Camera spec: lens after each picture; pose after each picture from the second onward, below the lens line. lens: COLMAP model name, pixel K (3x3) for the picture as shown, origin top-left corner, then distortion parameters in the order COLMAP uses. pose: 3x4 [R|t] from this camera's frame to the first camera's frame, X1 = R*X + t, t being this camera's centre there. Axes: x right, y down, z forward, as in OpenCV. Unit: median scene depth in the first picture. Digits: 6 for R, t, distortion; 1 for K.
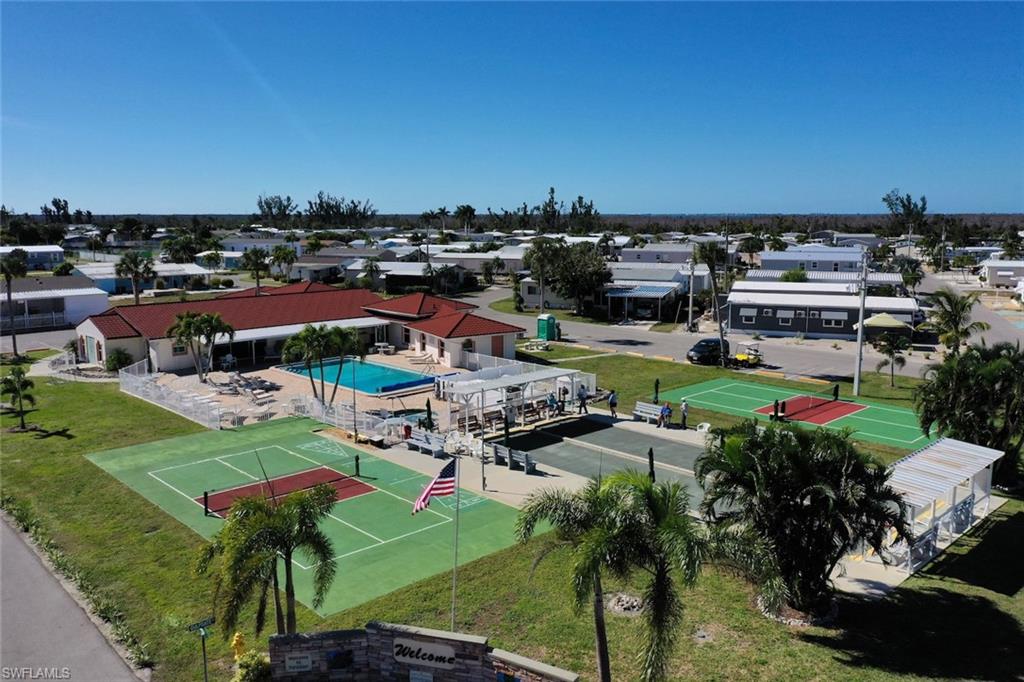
lens RADIAL K [[808.8, 0, 512.0], [0, 808.8, 341.0], [0, 0, 1]] dist [-0.009974, -0.001711]
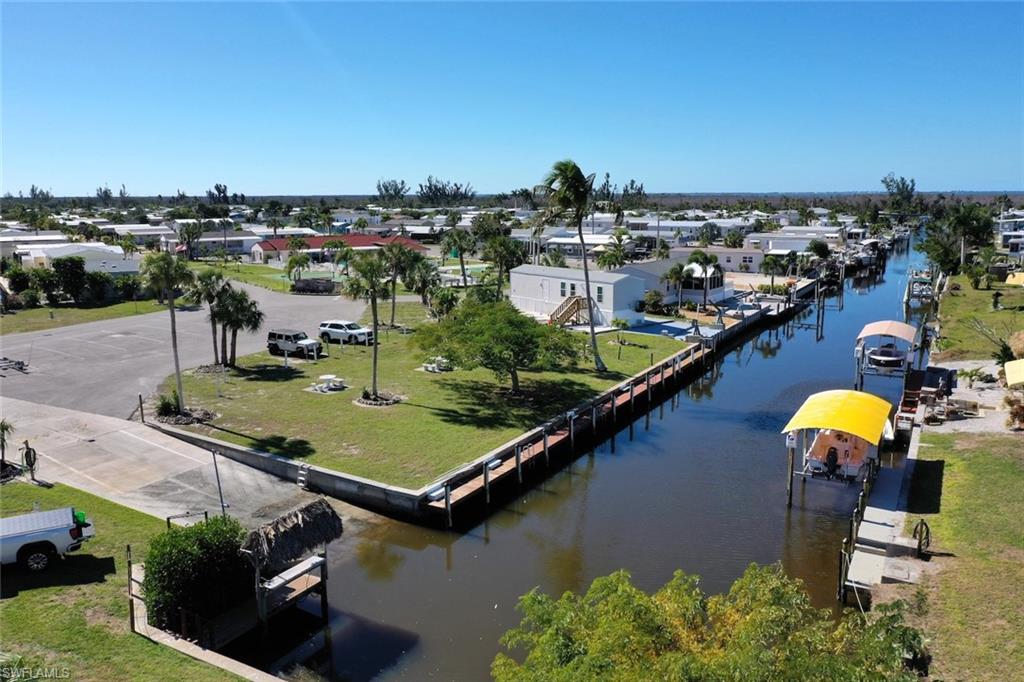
lens RADIAL K [[808.8, 0, 512.0], [0, 808.8, 341.0], [0, 0, 1]] dist [-0.009974, -0.001711]
pose [[0.987785, 0.022696, -0.154160, 0.728529], [-0.018853, 0.999475, 0.026343, 0.219046], [0.154677, -0.023115, 0.987695, -1.522905]]
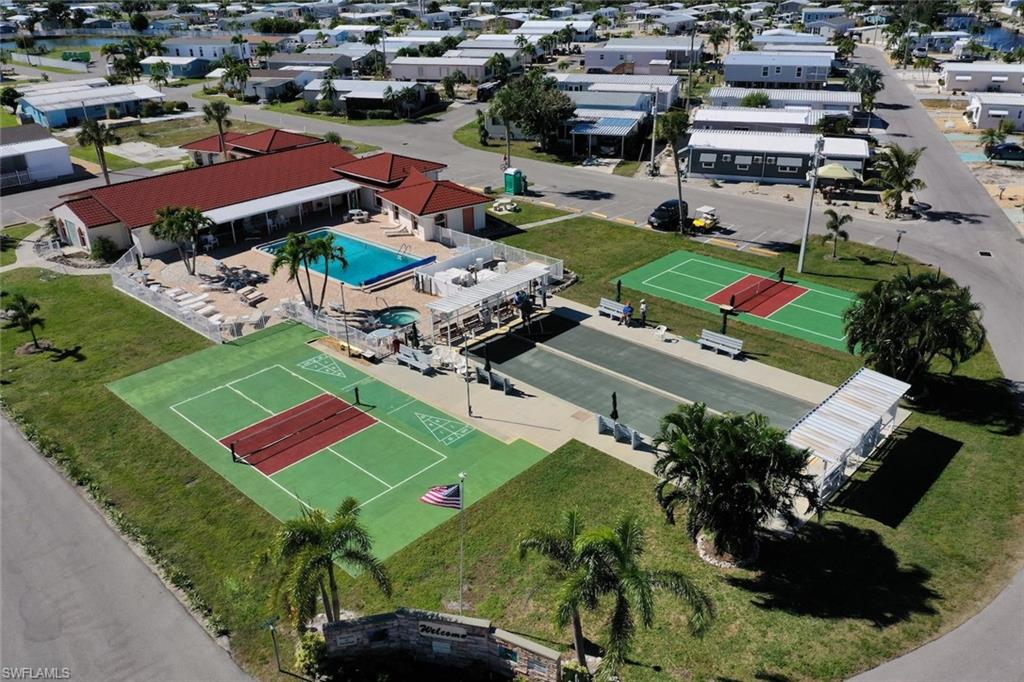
lens RADIAL K [[798.1, 0, 512.0], [0, 798.1, 341.0], [0, 0, 1]] dist [-0.012718, 0.000931]
pose [[0.998490, -0.036714, 0.040865, -0.011064], [0.023558, 0.958172, 0.285221, -0.152210], [-0.049628, -0.283827, 0.957590, -0.040594]]
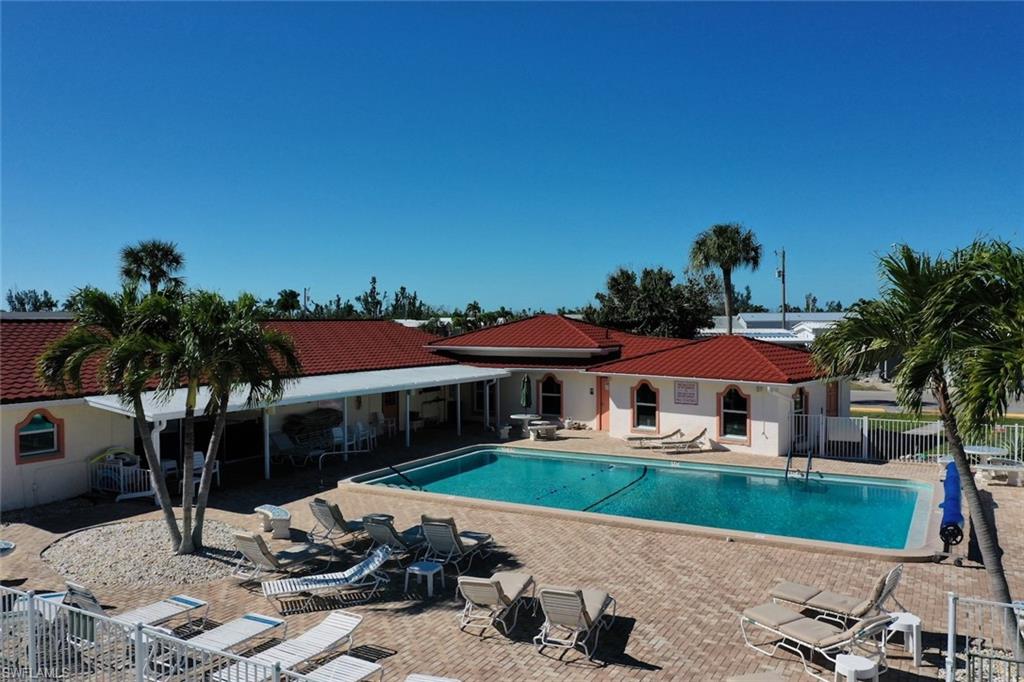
lens RADIAL K [[798.1, 0, 512.0], [0, 798.1, 341.0], [0, 0, 1]] dist [-0.012718, 0.000931]
pose [[0.961767, -0.009793, 0.273693, -0.351655], [0.045382, 0.991243, -0.124007, 0.020129], [-0.270082, 0.131687, 0.953790, 0.718674]]
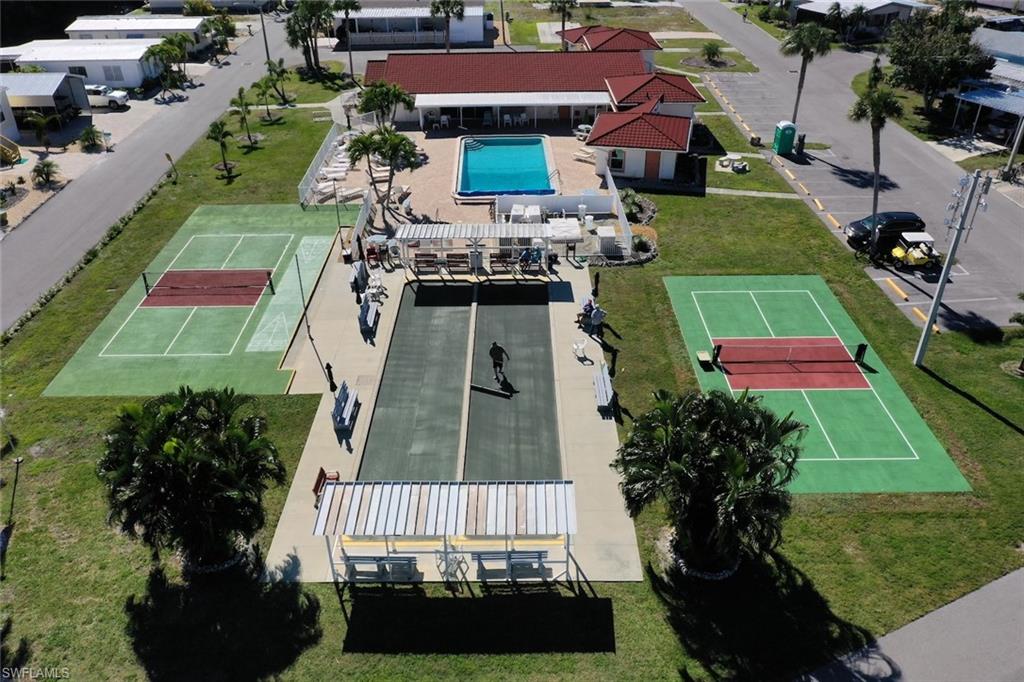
lens RADIAL K [[798.1, 0, 512.0], [0, 798.1, 341.0], [0, 0, 1]] dist [-0.012718, 0.000931]
pose [[0.724772, 0.359429, -0.587807, 0.541888], [-0.098212, 0.898328, 0.428208, -0.209078], [0.681953, -0.252623, 0.686383, 0.252872]]
